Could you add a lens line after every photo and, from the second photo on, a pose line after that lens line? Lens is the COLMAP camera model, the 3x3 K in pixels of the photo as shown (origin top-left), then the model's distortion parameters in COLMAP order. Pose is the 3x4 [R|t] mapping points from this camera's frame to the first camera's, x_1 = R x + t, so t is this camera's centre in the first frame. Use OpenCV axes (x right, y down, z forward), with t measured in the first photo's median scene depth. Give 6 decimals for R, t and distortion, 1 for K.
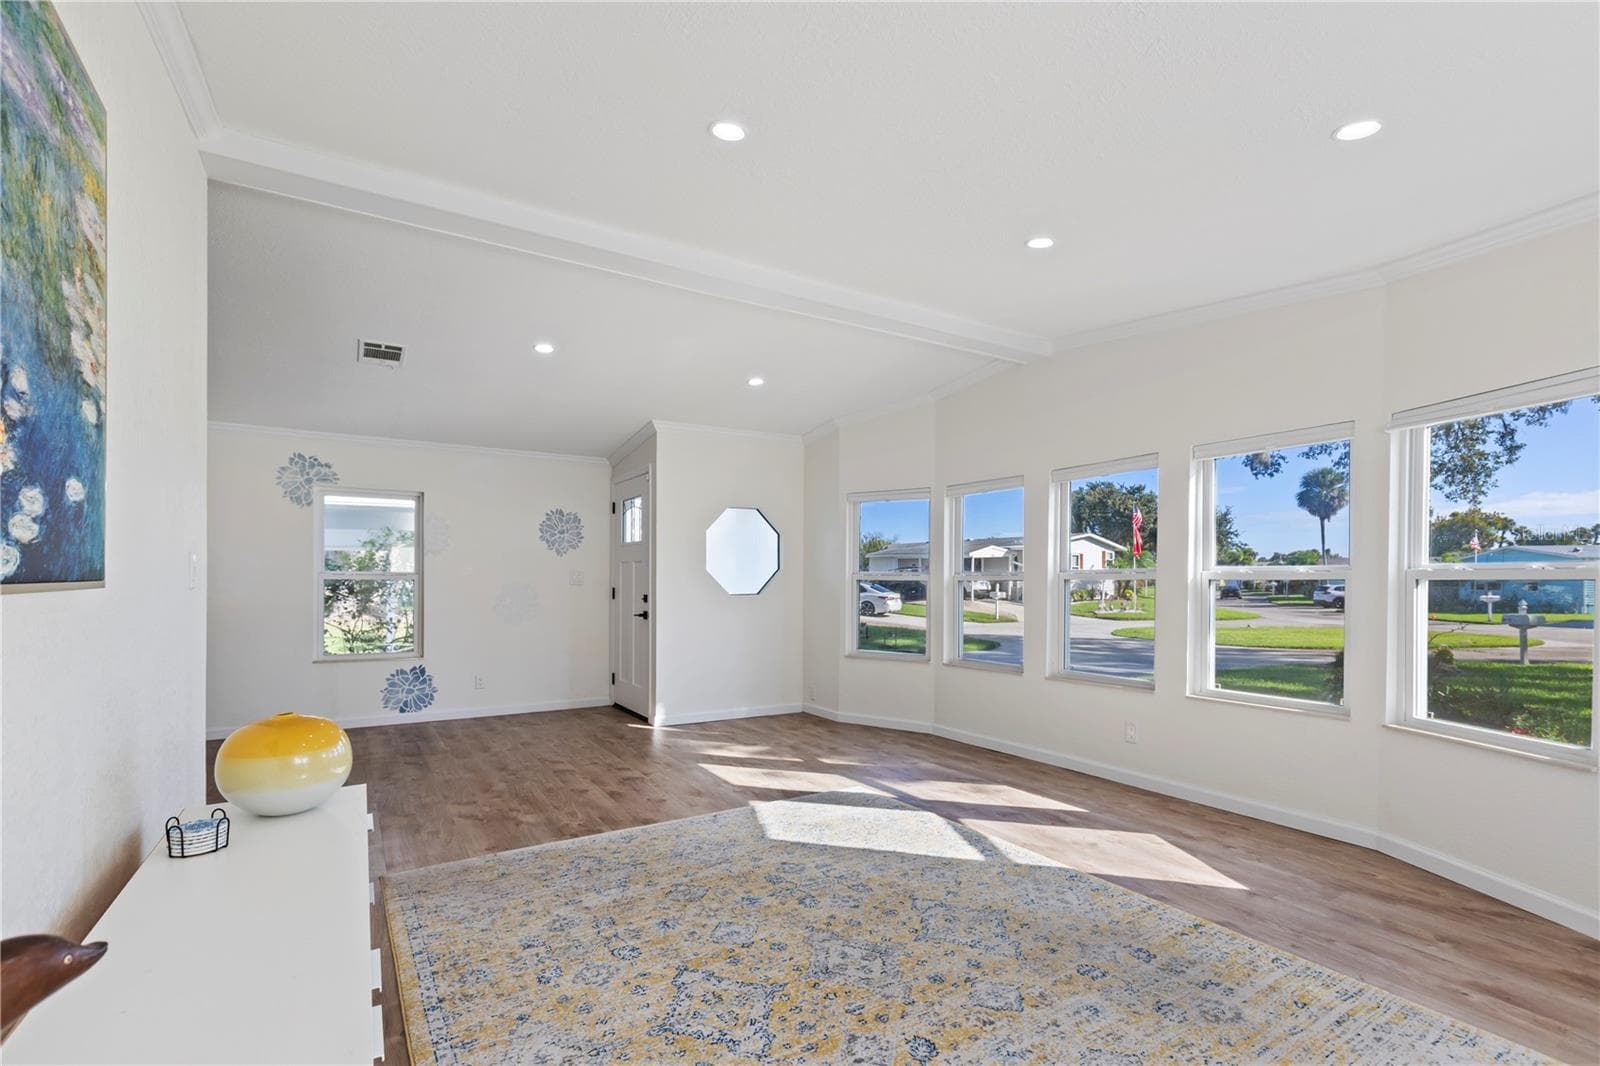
lens RADIAL K [[748.6, 0, 804.2], [0, 748.6, 584.6], [0, 0, 1]] dist [0.001162, 0.000153]
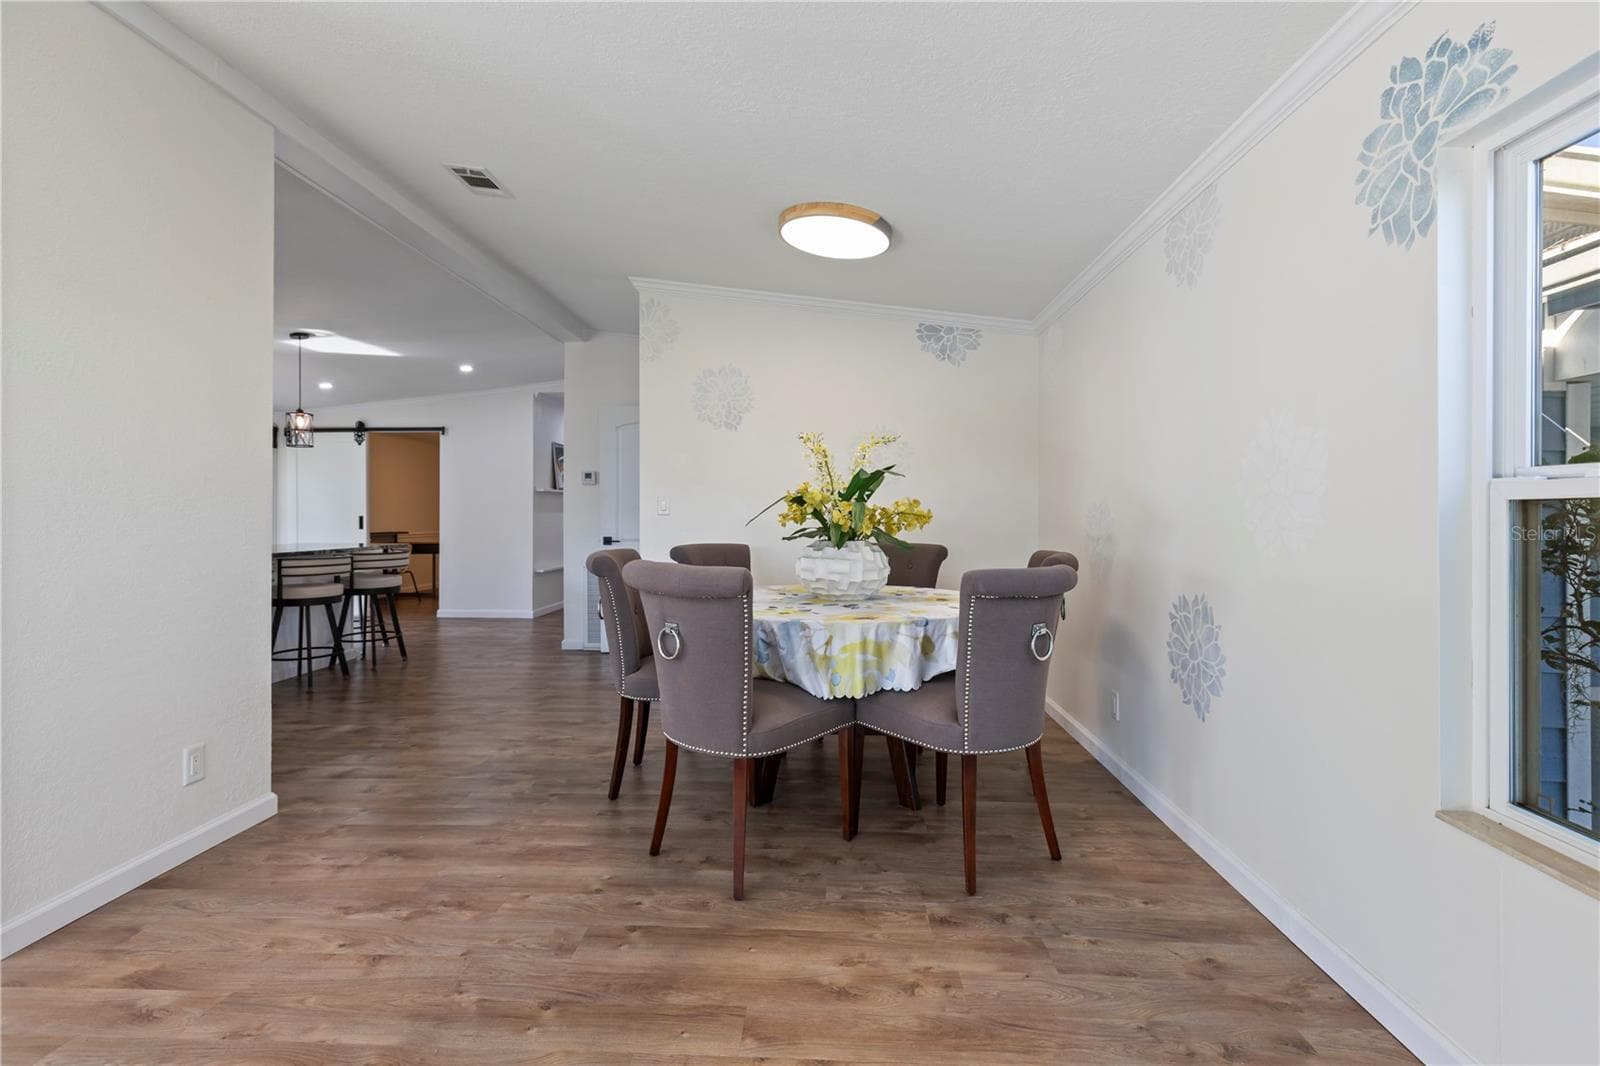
lens RADIAL K [[716.6, 0, 797.5], [0, 716.6, 515.3], [0, 0, 1]] dist [0.000207, -0.000786]
pose [[-0.560735, -0.004246, -0.827985, -0.299572], [-0.008245, 0.999966, 0.000456, -0.000327], [0.827954, 0.007082, -0.560751, 0.901660]]
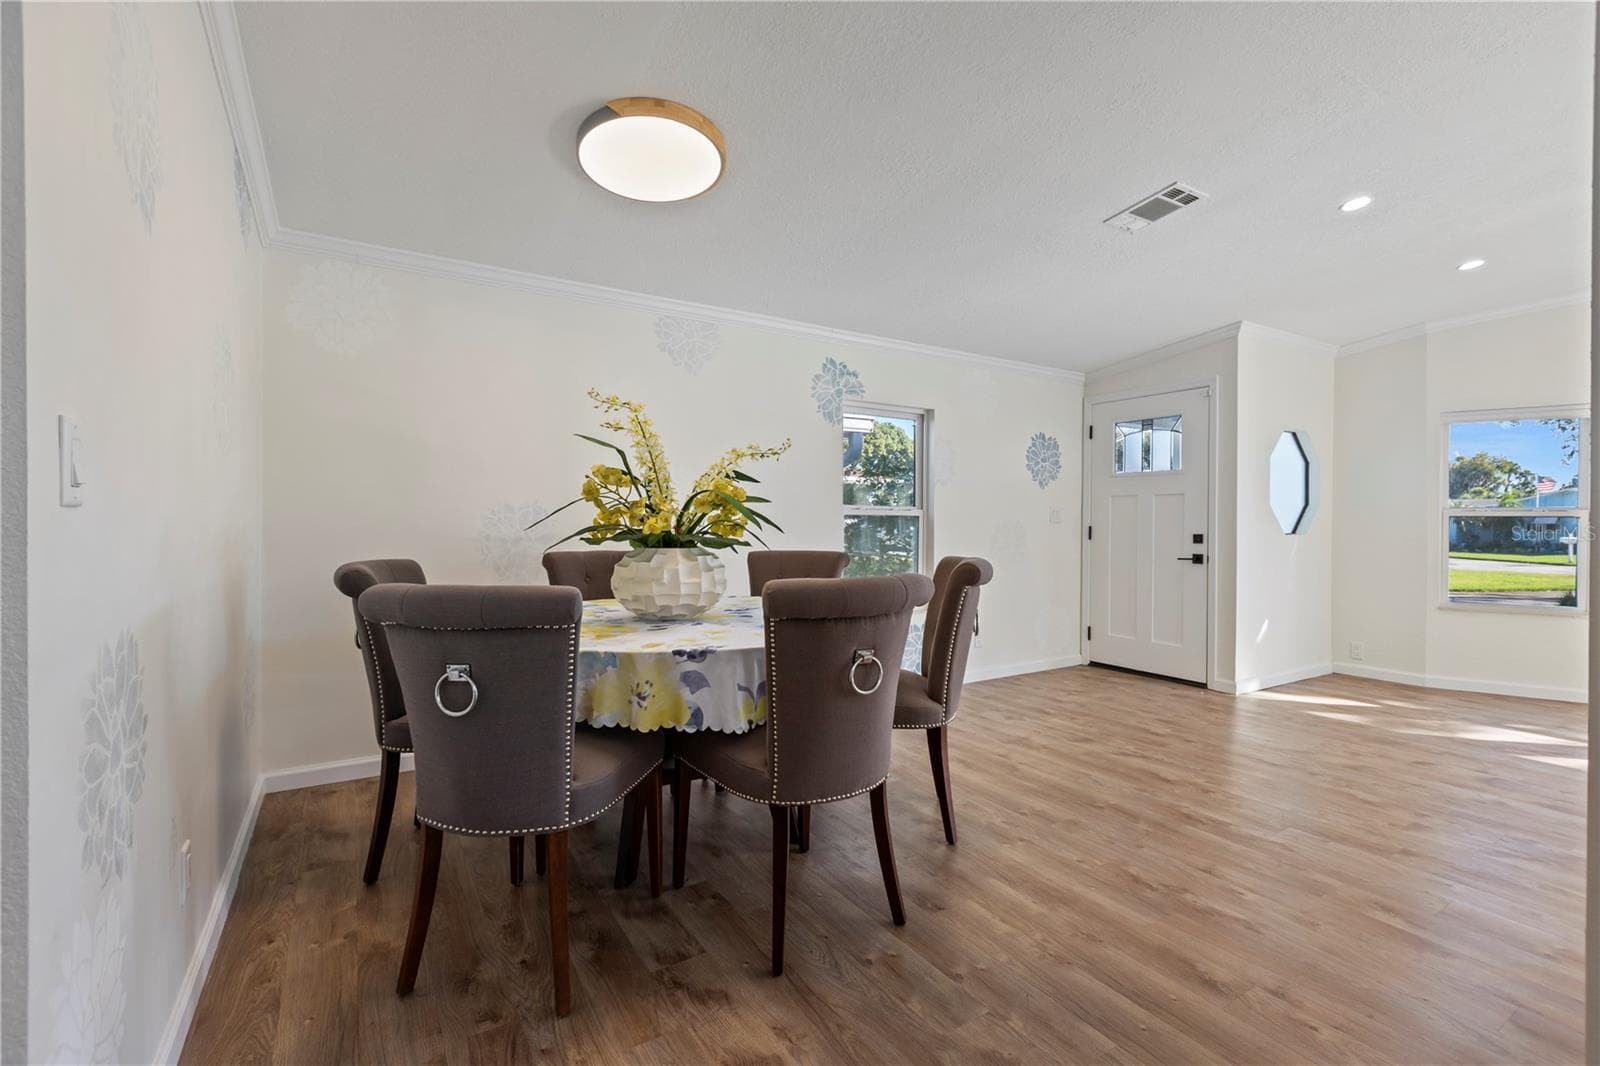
lens RADIAL K [[721.3, 0, 800.2], [0, 721.3, 525.4], [0, 0, 1]] dist [-0.000905, -0.000317]
pose [[0.999919, 0.001747, 0.012643, -0.671078], [-0.001742, 0.999998, -0.000415, 0.004673], [-0.012644, 0.000393, 0.999920, 0.209815]]
